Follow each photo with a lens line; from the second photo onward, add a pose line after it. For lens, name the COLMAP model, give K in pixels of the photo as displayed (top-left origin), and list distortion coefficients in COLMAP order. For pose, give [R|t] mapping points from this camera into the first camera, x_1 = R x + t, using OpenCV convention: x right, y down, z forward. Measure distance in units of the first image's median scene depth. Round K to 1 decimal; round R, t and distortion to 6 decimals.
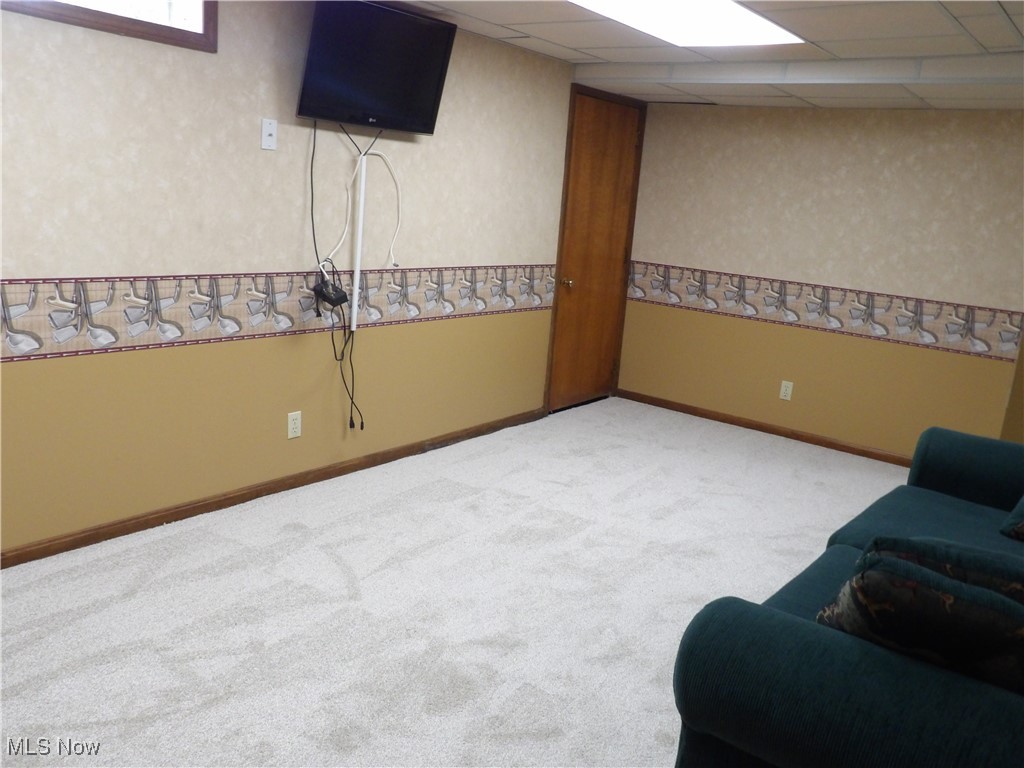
lens RADIAL K [[867.4, 0, 510.5], [0, 867.4, 388.1], [0, 0, 1]] dist [0.008631, 0.016790]
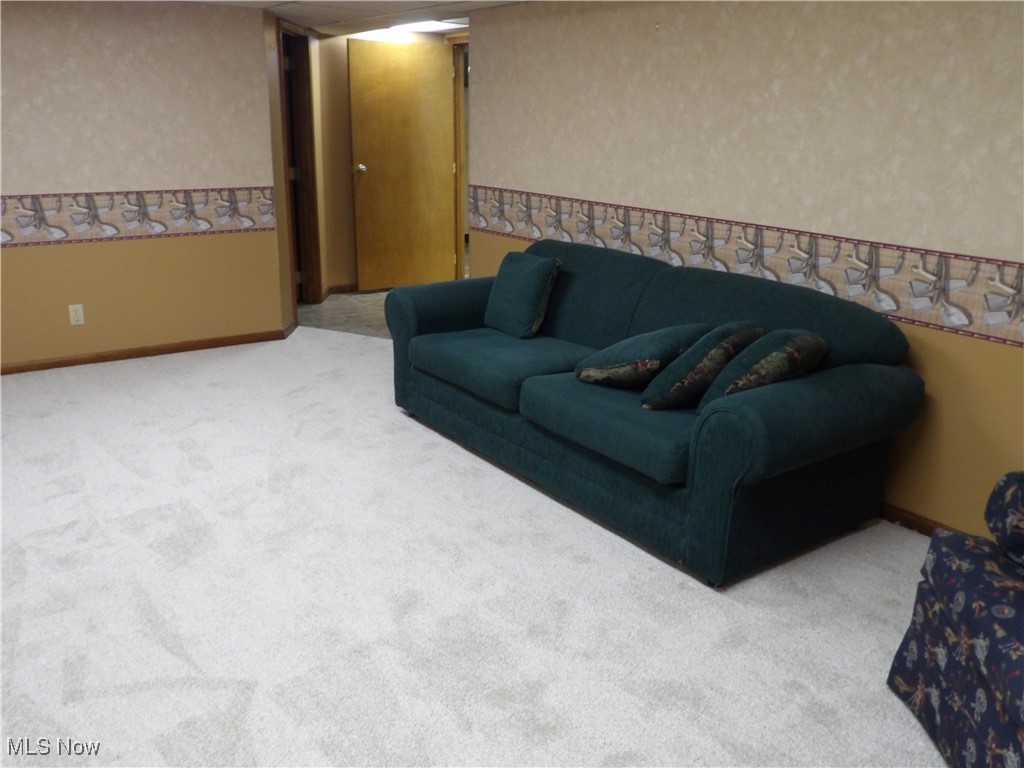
lens RADIAL K [[867.4, 0, 505.6], [0, 867.4, 380.1], [0, 0, 1]] dist [0.008631, 0.016790]
pose [[0.317091, -0.351509, 0.880849, -0.493431], [0.231729, 0.929343, 0.287442, -0.123843], [-0.919649, 0.112972, 0.376141, 0.347243]]
